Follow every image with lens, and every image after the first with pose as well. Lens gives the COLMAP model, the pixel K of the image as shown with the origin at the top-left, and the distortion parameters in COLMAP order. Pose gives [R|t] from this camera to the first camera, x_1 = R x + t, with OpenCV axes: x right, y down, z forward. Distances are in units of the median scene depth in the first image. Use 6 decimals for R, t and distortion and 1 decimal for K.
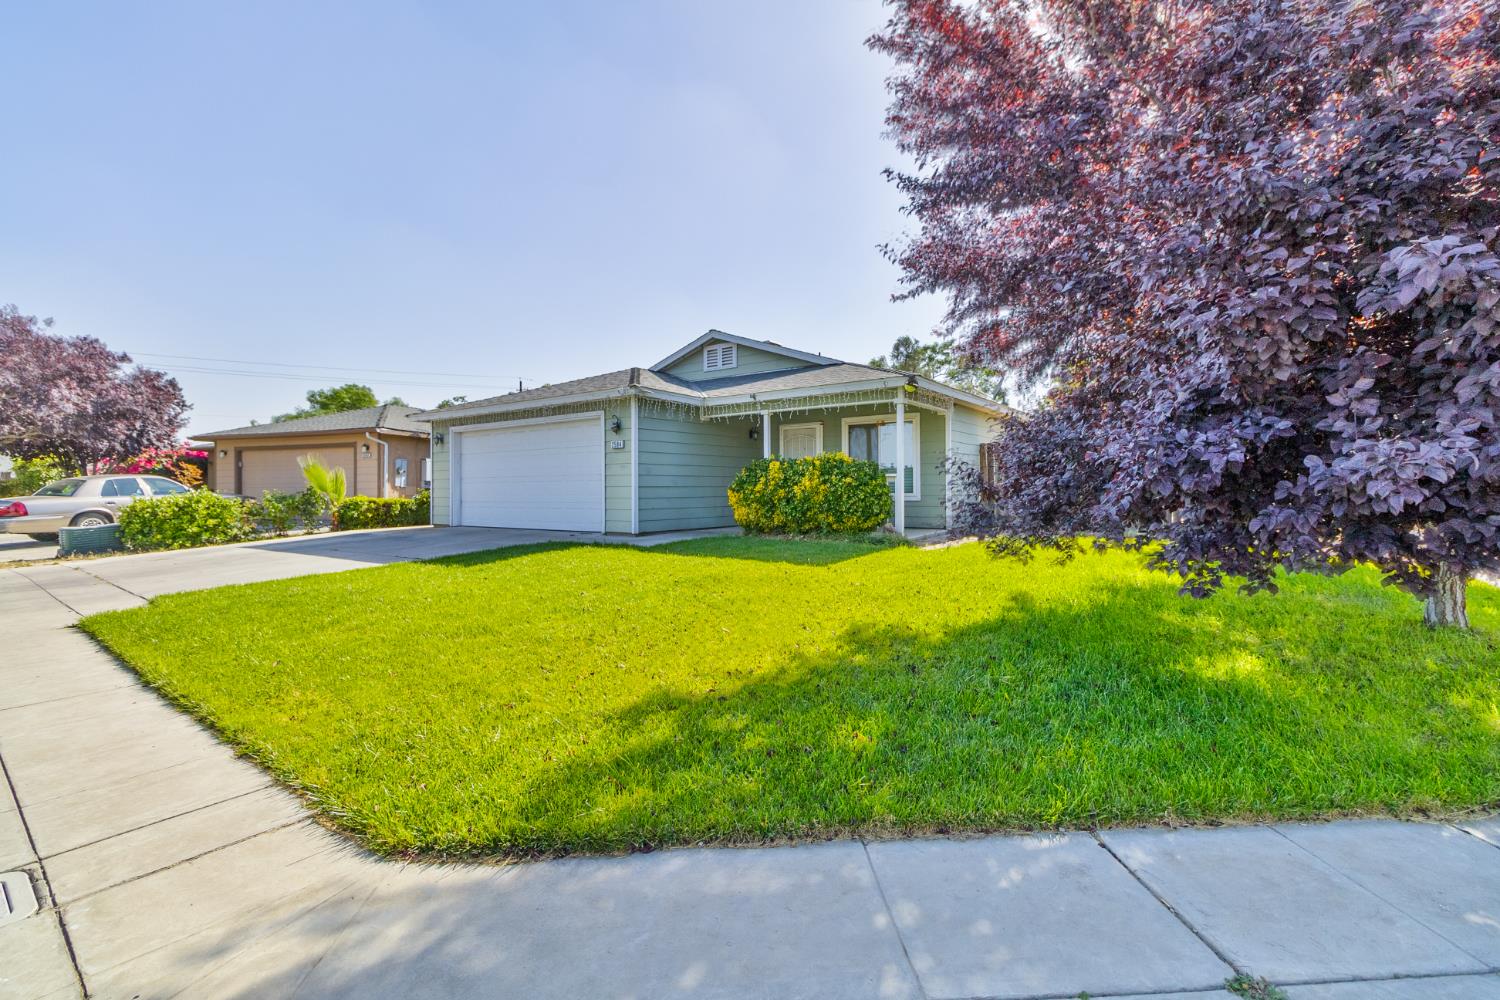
lens RADIAL K [[692.7, 0, 746.9], [0, 692.7, 484.4], [0, 0, 1]] dist [0.002532, 0.000352]
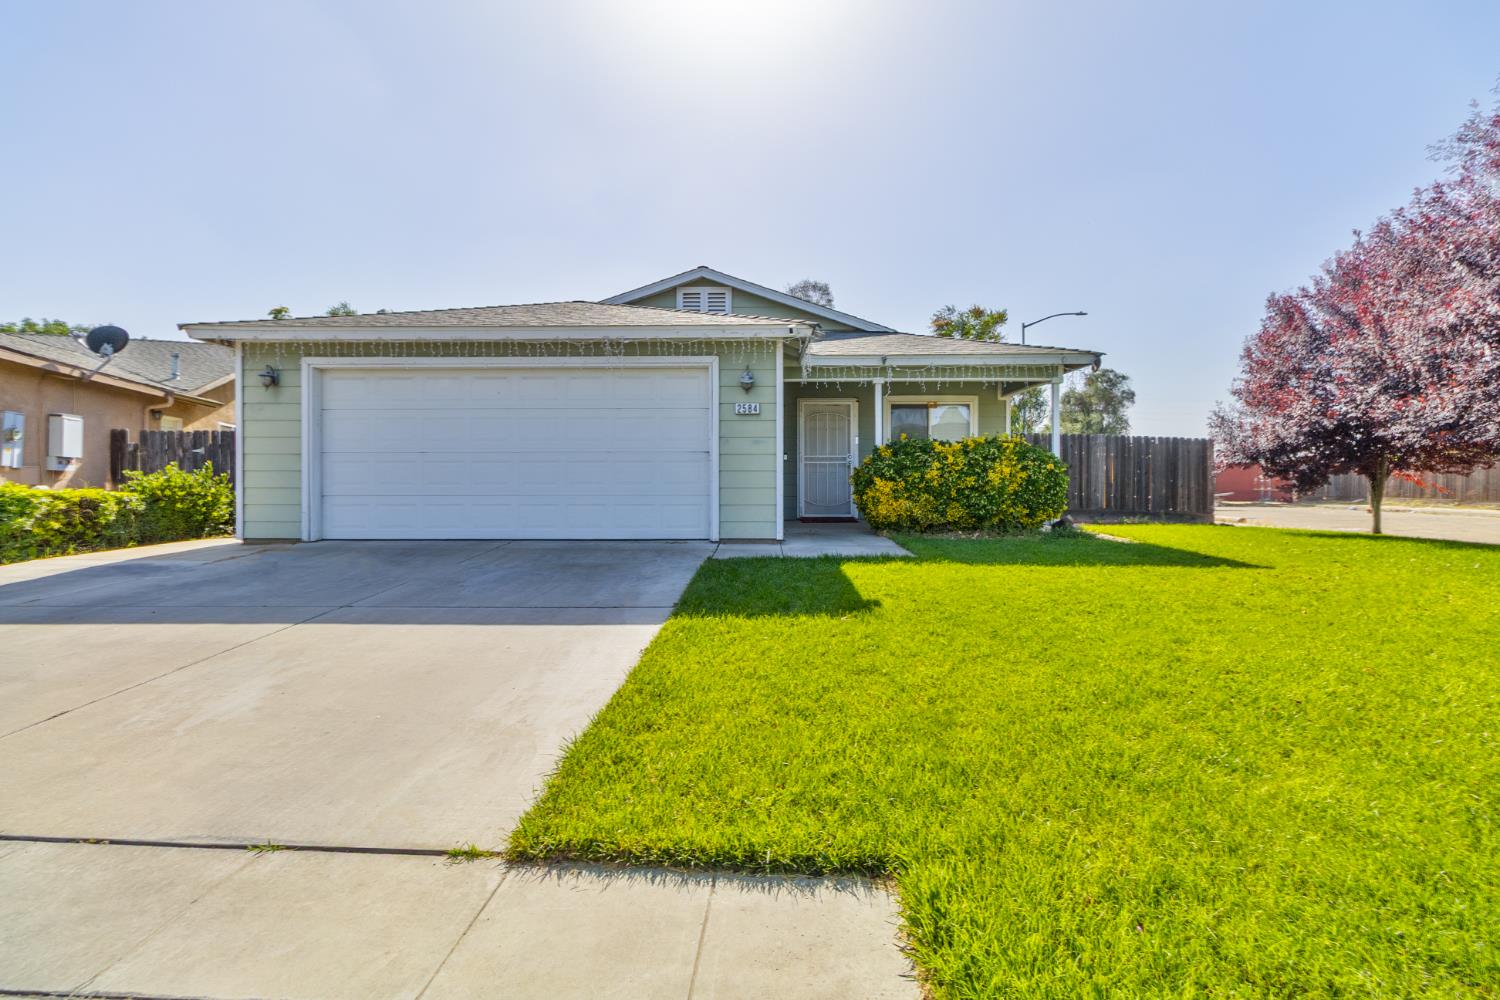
lens RADIAL K [[692.7, 0, 746.9], [0, 692.7, 484.4], [0, 0, 1]] dist [0.002532, 0.000352]
pose [[0.810098, 0.001792, 0.586292, -0.498552], [-0.009448, 0.999905, 0.009999, 0.008065], [-0.586219, -0.013640, 0.810038, 0.387132]]
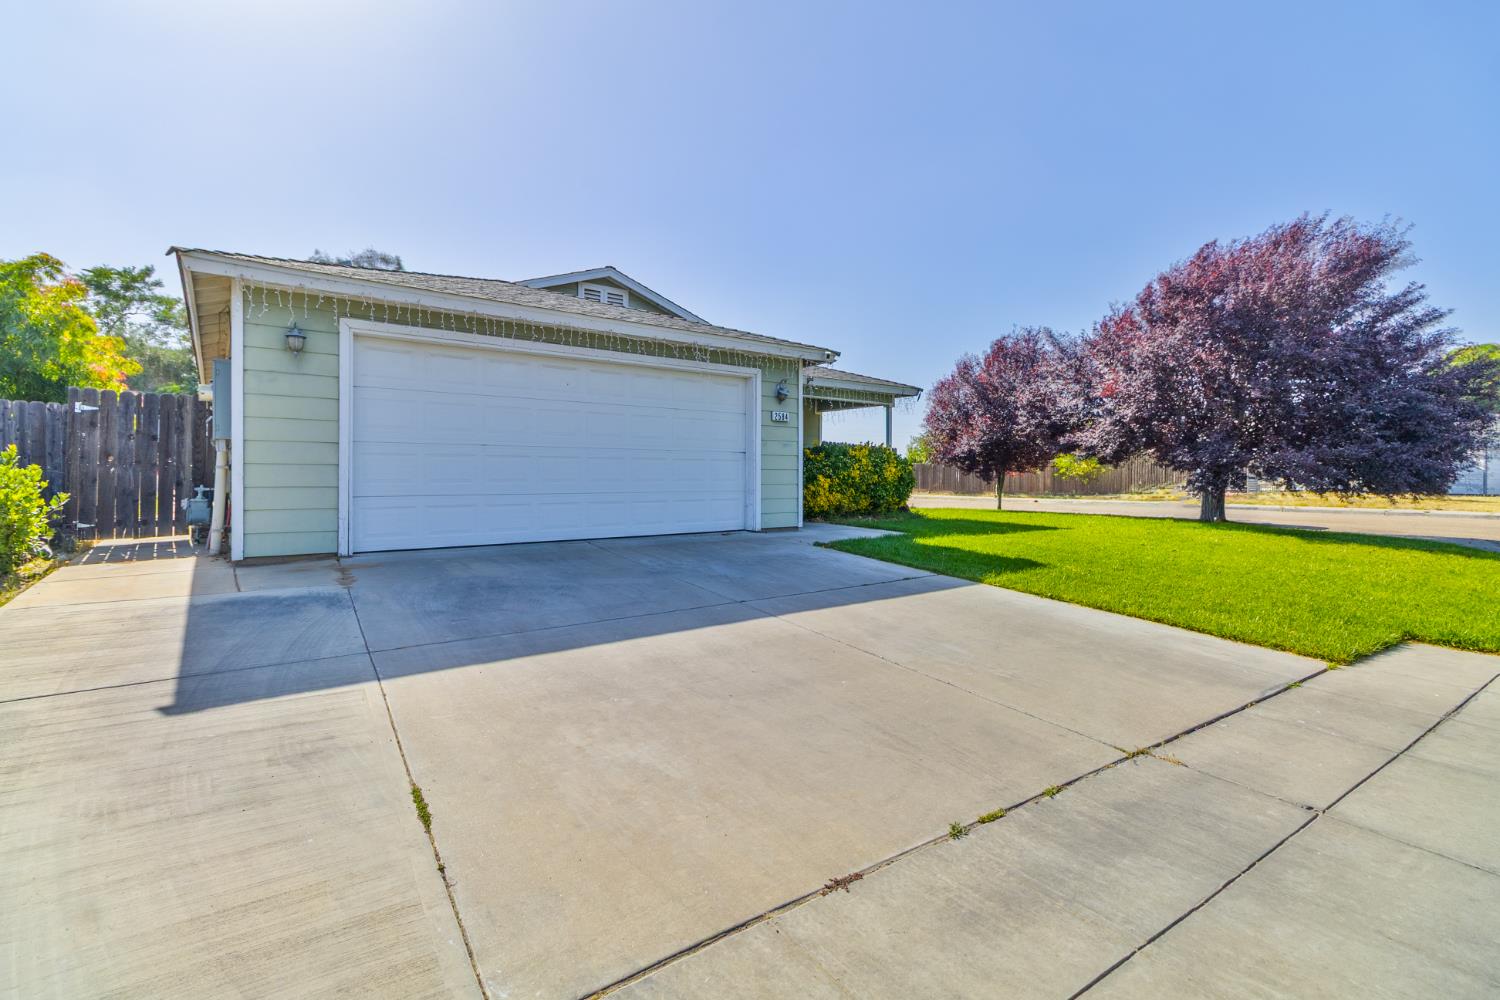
lens RADIAL K [[717.9, 0, 746.8], [0, 717.9, 480.7], [0, 0, 1]] dist [0.000260, 0.012839]
pose [[0.253734, -0.000538, 0.967274, -0.850440], [-0.013723, 0.999897, 0.004156, 0.010797], [-0.967177, -0.014329, 0.253700, 0.710955]]
